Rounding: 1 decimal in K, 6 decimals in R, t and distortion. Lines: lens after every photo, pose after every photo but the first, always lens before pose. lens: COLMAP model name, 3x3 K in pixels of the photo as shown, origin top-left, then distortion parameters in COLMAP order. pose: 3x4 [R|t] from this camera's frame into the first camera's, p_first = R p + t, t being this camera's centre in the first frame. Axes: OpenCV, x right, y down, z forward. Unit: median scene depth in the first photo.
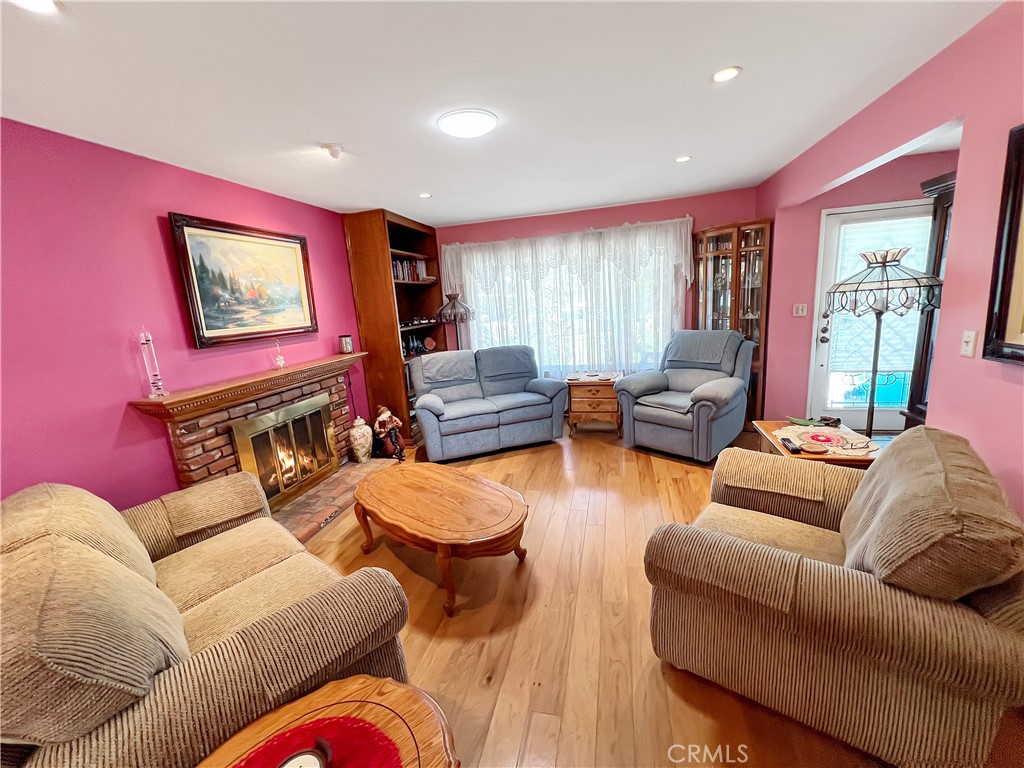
lens RADIAL K [[409.8, 0, 515.1], [0, 409.8, 376.9], [0, 0, 1]] dist [-0.003923, 0.000483]
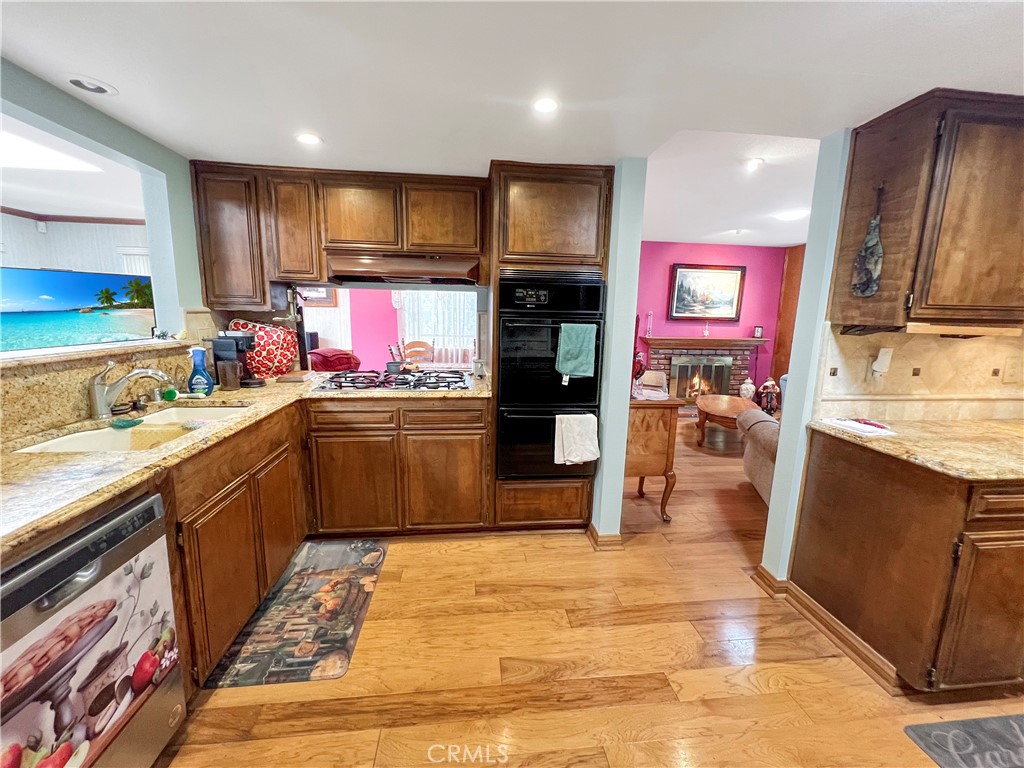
lens RADIAL K [[409.8, 0, 512.6], [0, 409.8, 381.5], [0, 0, 1]] dist [-0.003923, 0.000483]
pose [[0.335683, 0.230548, -0.913326, 0.837293], [-0.216026, 0.962587, 0.163584, 0.055679], [0.916870, 0.142390, 0.372928, -0.468697]]
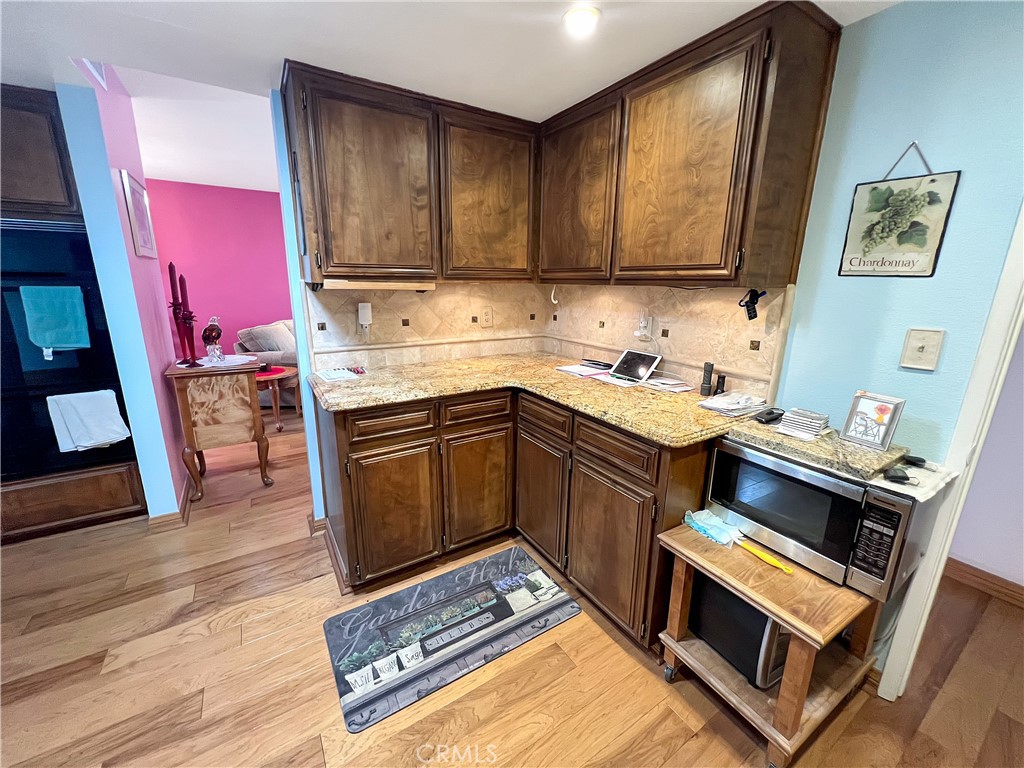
lens RADIAL K [[409.8, 0, 515.3], [0, 409.8, 380.9], [0, 0, 1]] dist [-0.003923, 0.000483]
pose [[0.716760, 0.244758, -0.652953, 1.089373], [-0.191025, 0.969475, 0.153714, -0.028167], [0.670645, 0.014554, 0.741636, -0.129691]]
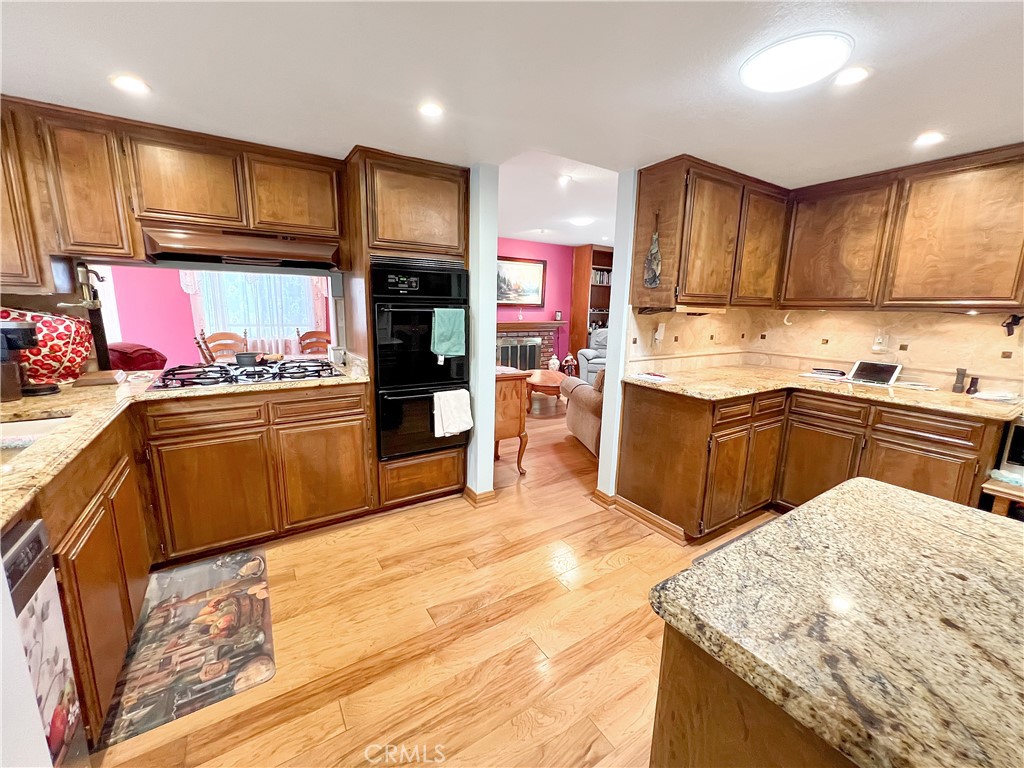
lens RADIAL K [[409.8, 0, 511.8], [0, 409.8, 380.8], [0, 0, 1]] dist [-0.003923, 0.000483]
pose [[0.720137, 0.209354, -0.661493, 0.840042], [-0.197029, 0.975847, 0.094347, 0.085851], [0.665268, 0.062390, 0.743993, -0.598383]]
